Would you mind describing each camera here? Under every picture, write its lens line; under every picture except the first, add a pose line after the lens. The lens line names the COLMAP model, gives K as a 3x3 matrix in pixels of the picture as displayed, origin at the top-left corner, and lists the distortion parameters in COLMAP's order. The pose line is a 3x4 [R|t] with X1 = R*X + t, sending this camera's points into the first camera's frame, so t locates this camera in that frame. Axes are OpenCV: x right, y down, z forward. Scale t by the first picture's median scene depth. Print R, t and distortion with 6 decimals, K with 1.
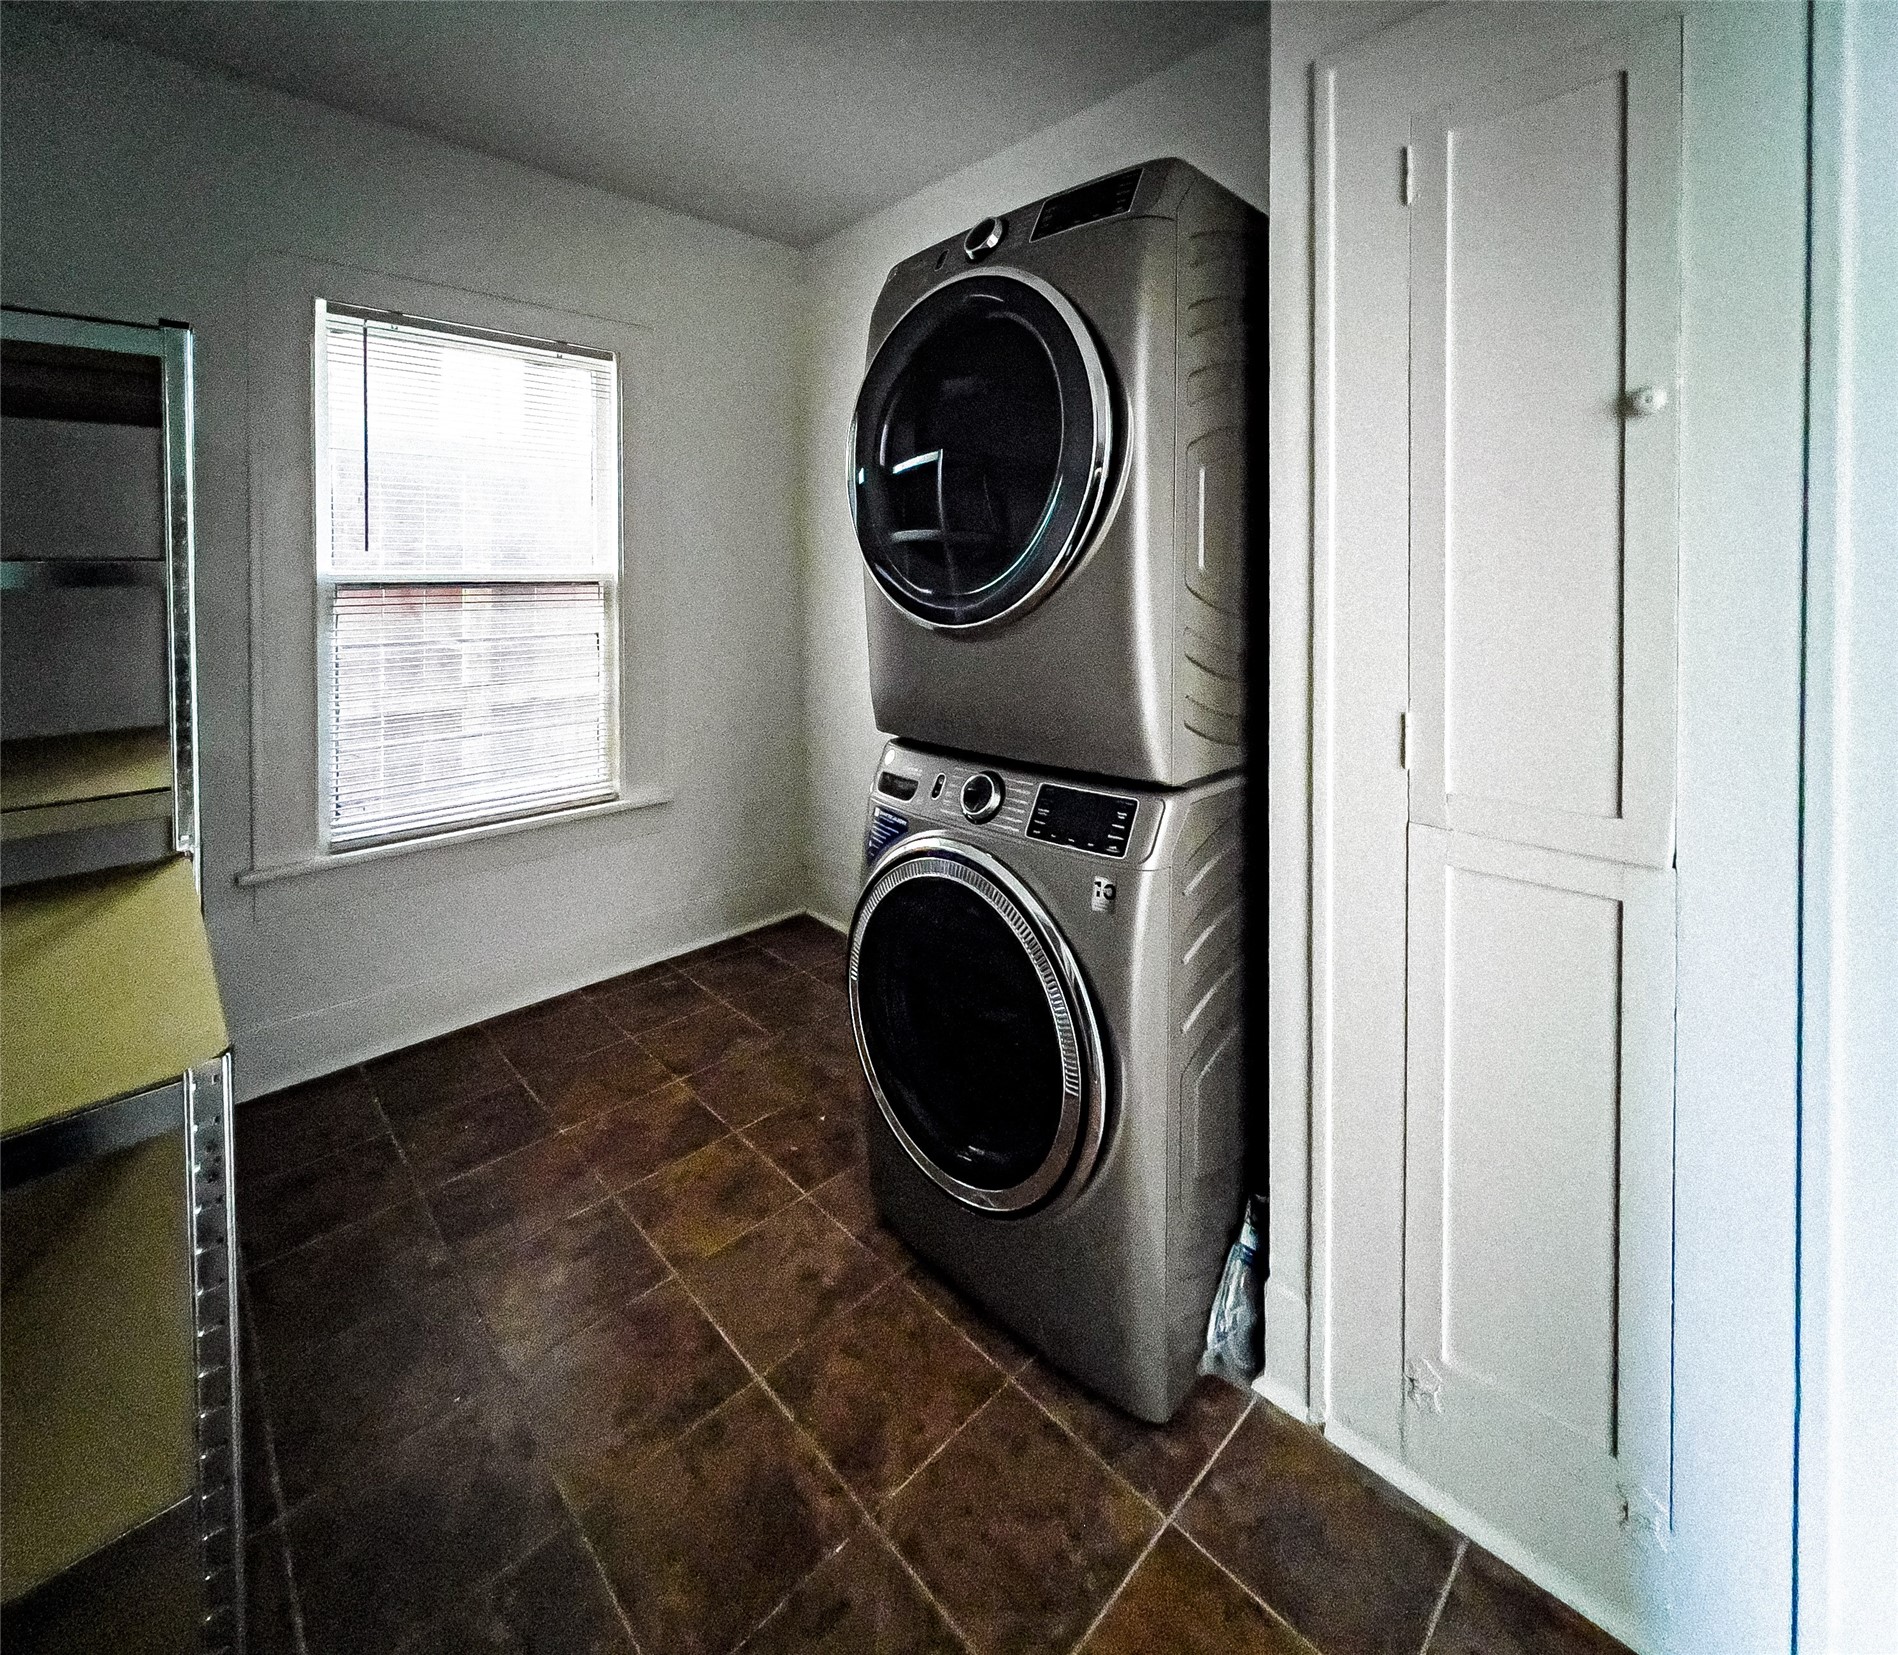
lens RADIAL K [[860.2, 0, 950.1], [0, 860.2, 593.0], [0, 0, 1]] dist [0.003627, 0.001429]
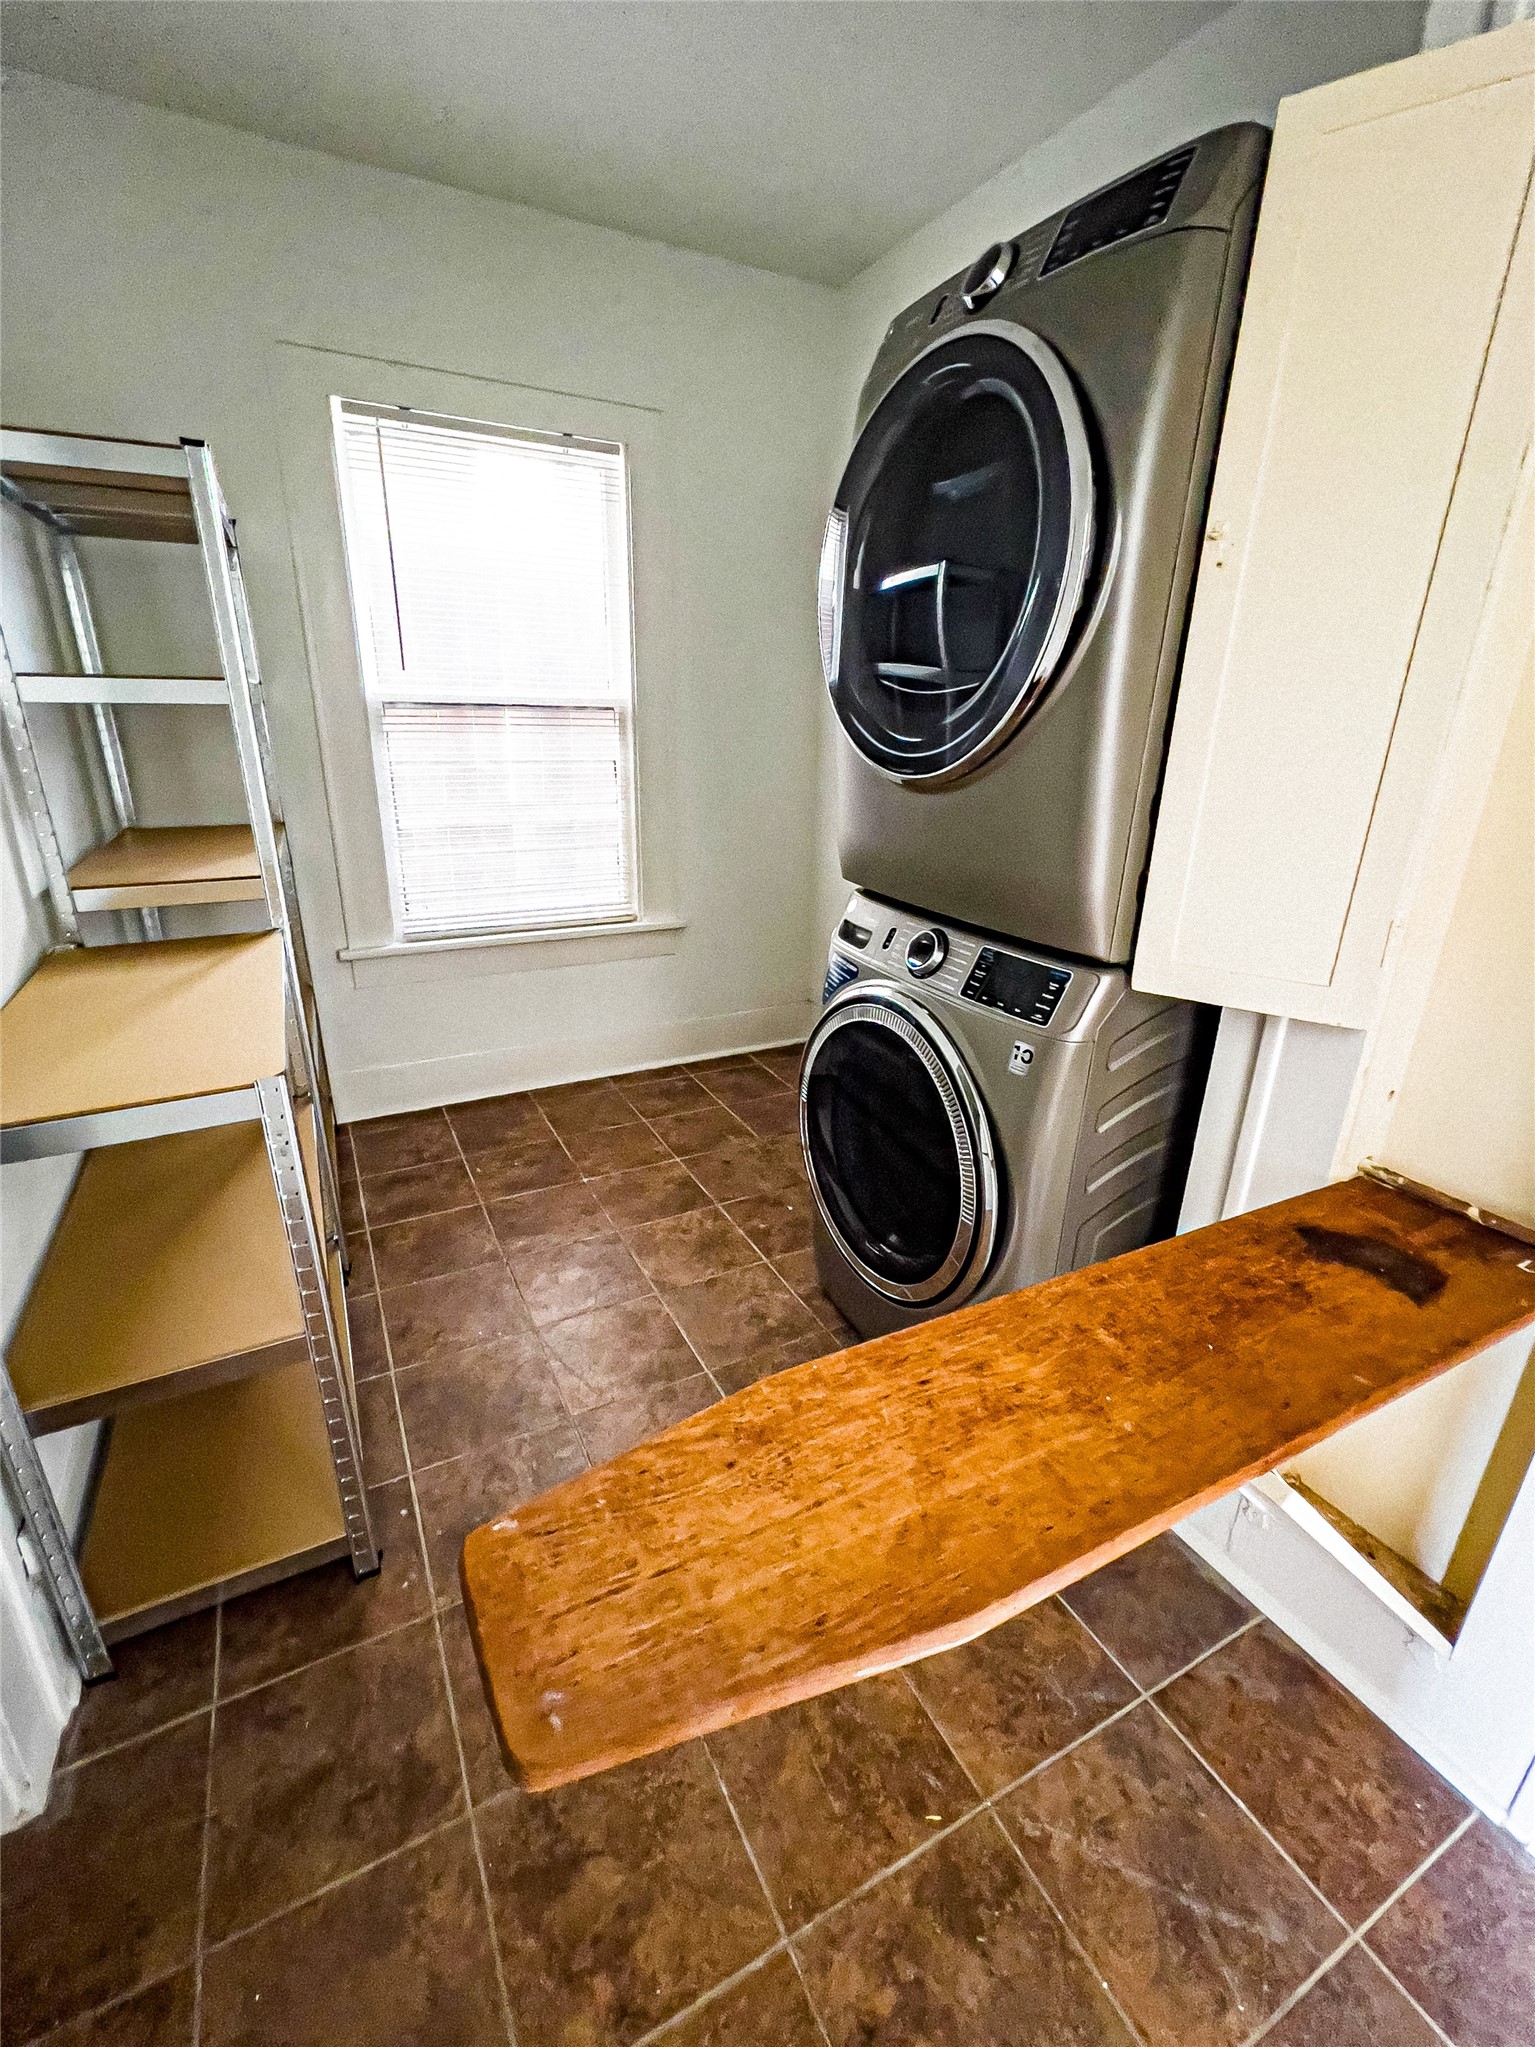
lens RADIAL K [[885.0, 0, 767.5], [0, 885.0, 1023.5], [0, 0, 1]] dist [0.009002, 0.000135]
pose [[0.960030, 0.125525, -0.250173, 0.117329], [-0.038427, 0.944445, 0.326416, -0.015171], [0.277248, -0.303756, 0.911519, -0.020508]]
